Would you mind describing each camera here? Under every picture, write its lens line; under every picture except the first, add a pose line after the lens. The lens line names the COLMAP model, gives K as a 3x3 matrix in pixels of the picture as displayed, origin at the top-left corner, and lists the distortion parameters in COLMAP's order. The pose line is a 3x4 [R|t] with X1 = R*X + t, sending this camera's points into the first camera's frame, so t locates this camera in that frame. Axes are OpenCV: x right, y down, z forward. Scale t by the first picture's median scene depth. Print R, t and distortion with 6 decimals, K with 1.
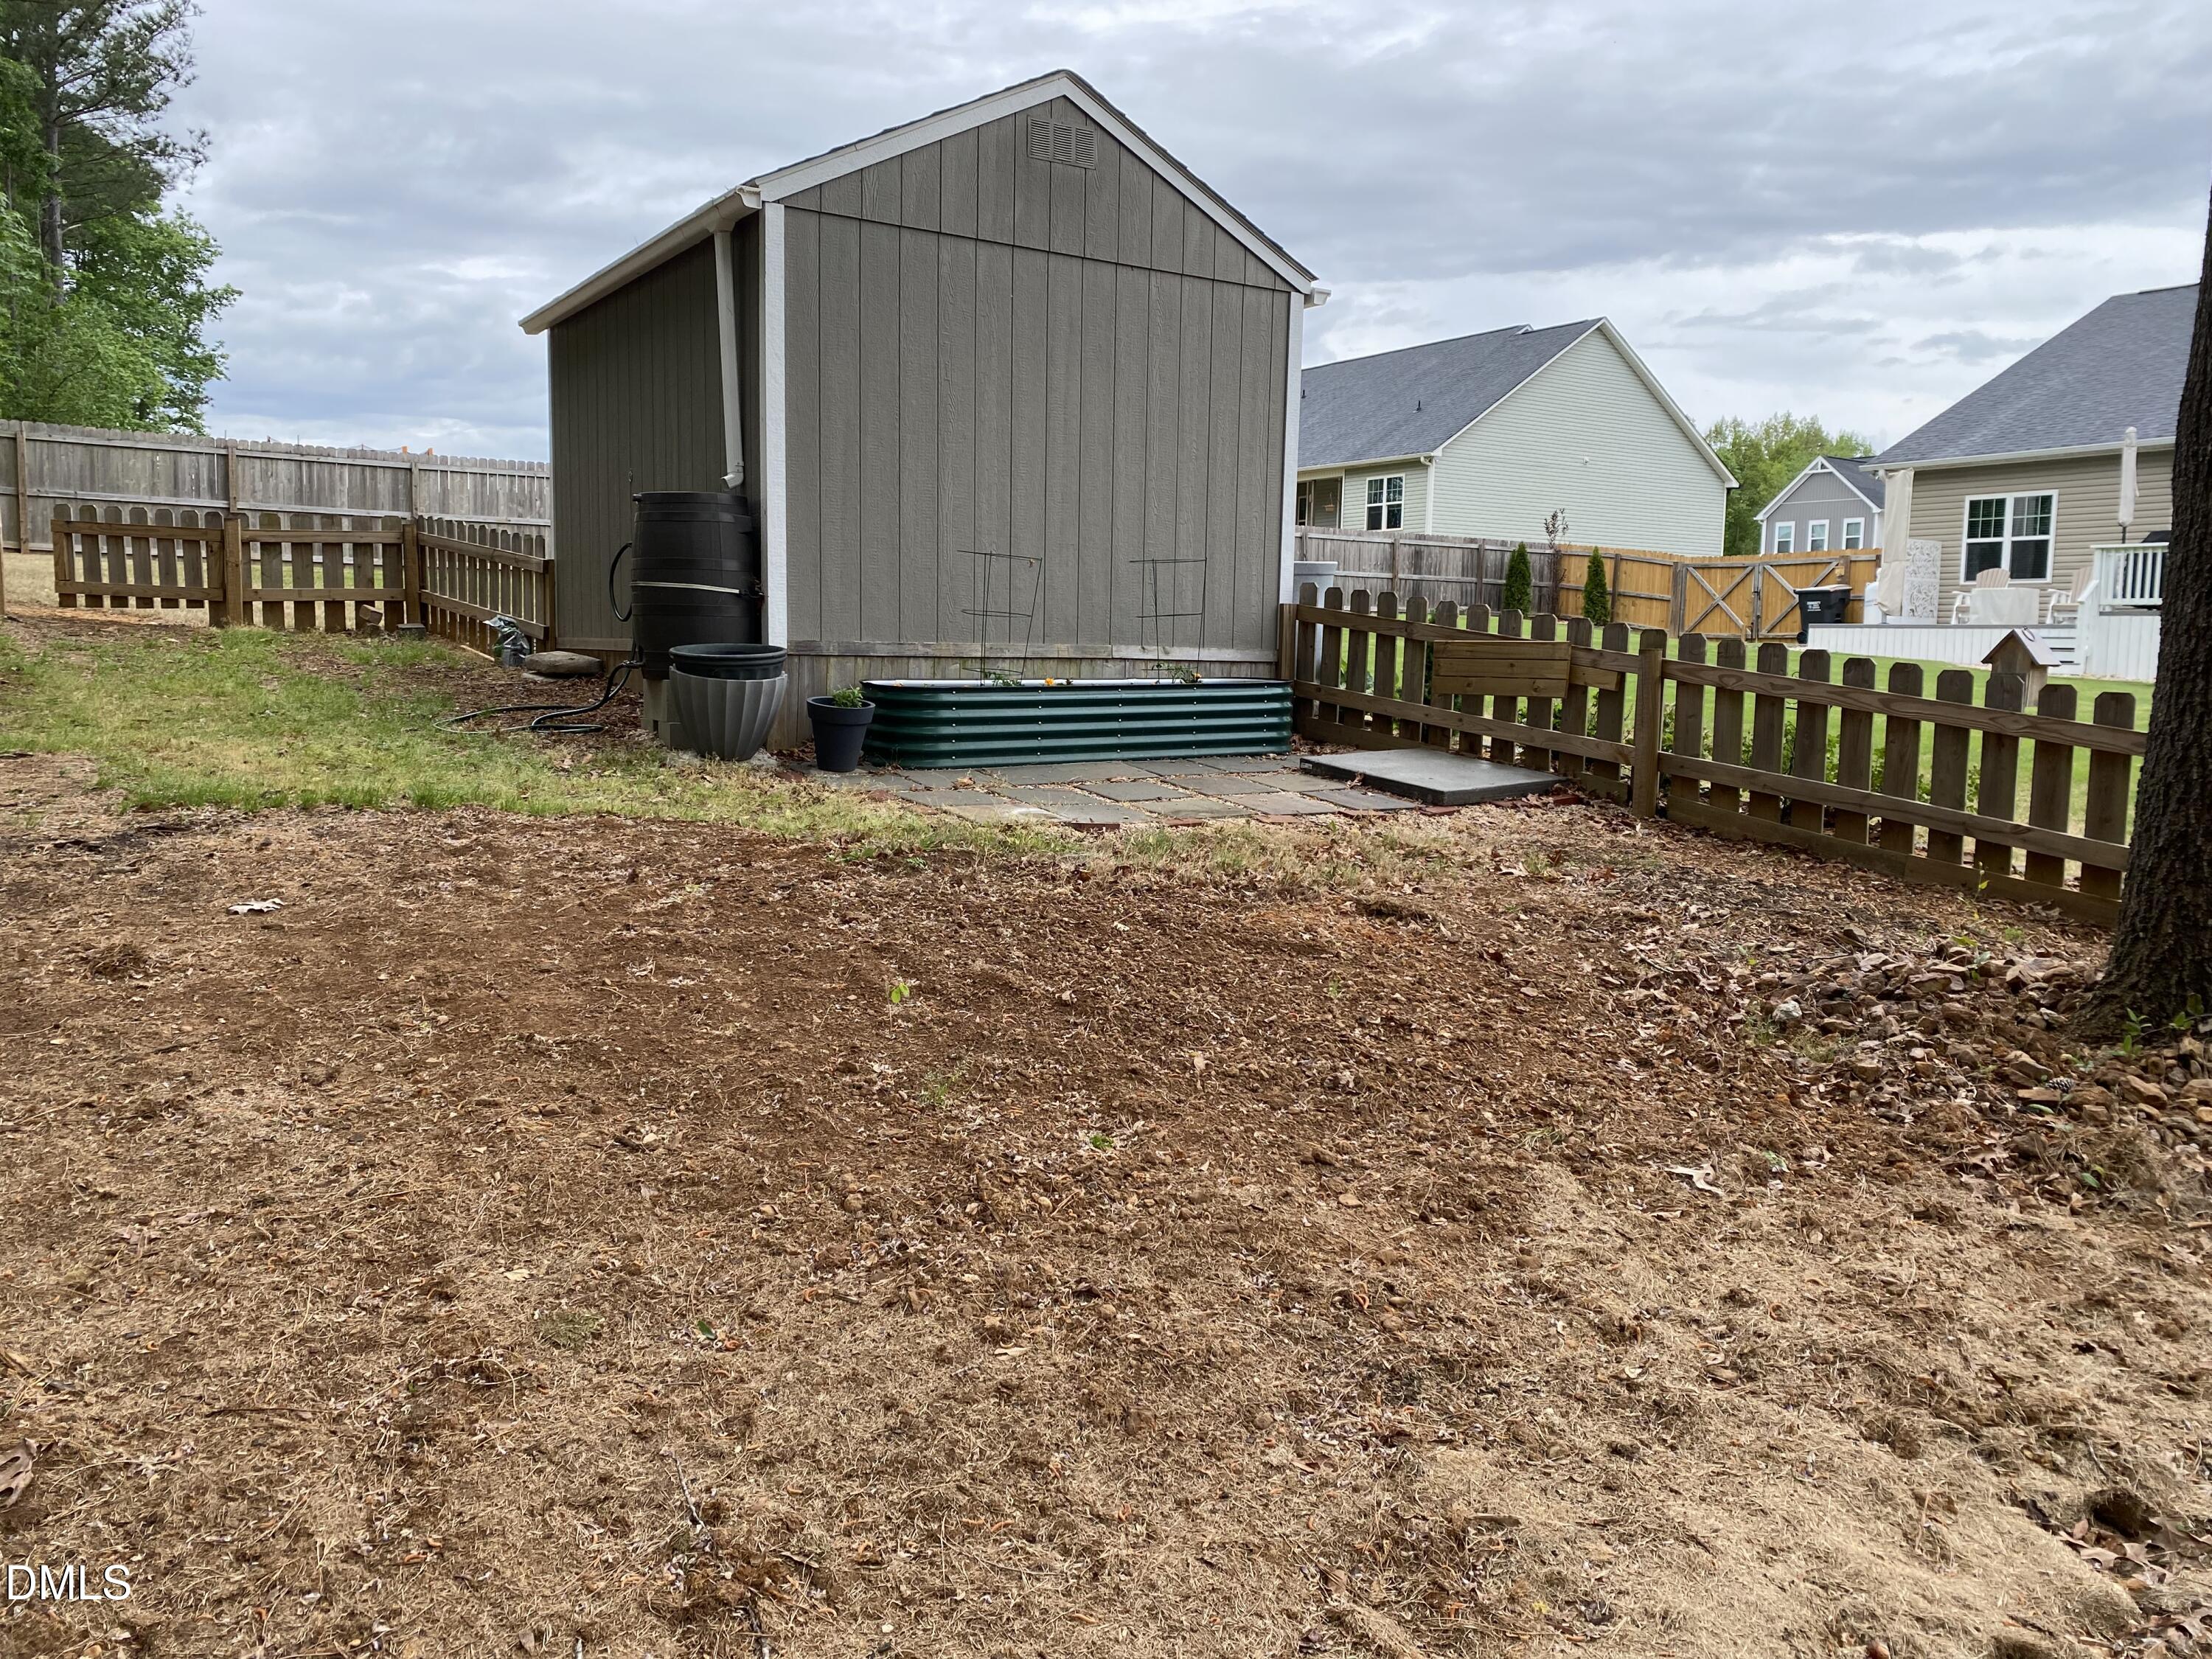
lens RADIAL K [[1744.1, 0, 1106.0], [0, 1744.1, 829.5], [0, 0, 1]] dist [0.000794, -0.001266]
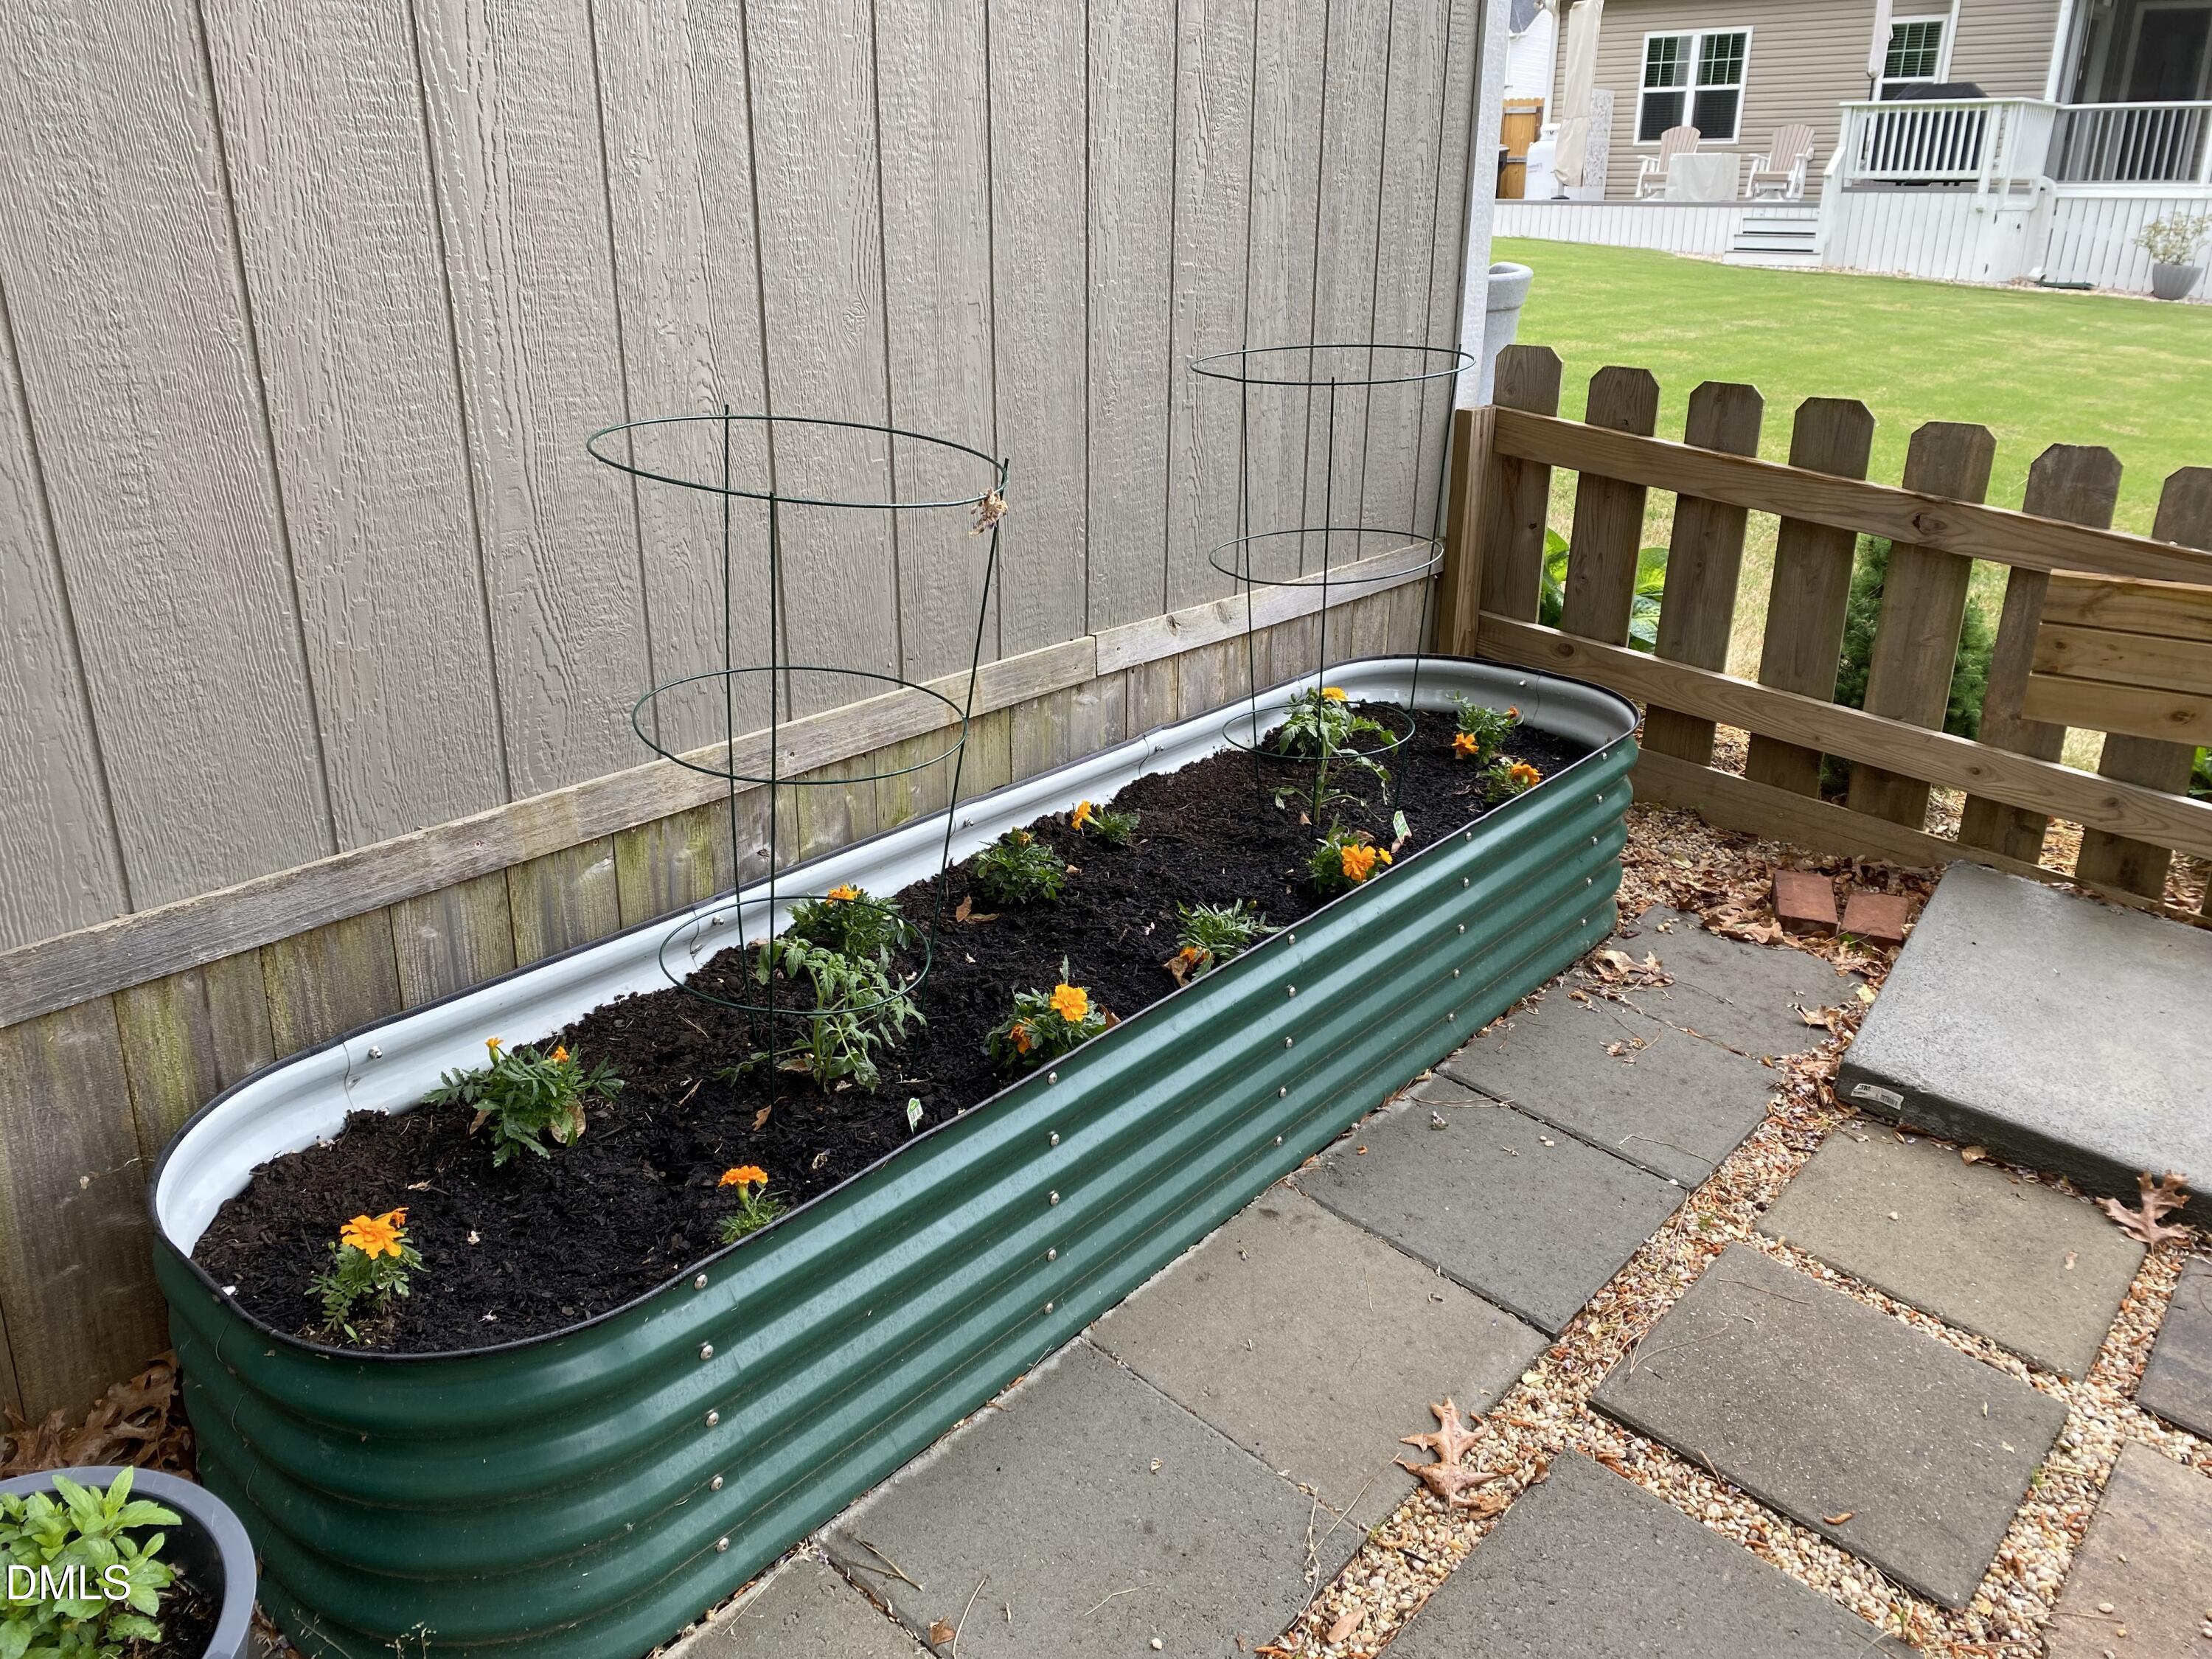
lens RADIAL K [[1744.1, 0, 1106.0], [0, 1744.1, 829.5], [0, 0, 1]] dist [0.000794, -0.001266]
pose [[0.955502, -0.114121, 0.272014, -0.028943], [0.043650, 0.966681, 0.252233, -0.054300], [-0.291736, -0.229136, 0.928648, 0.260289]]
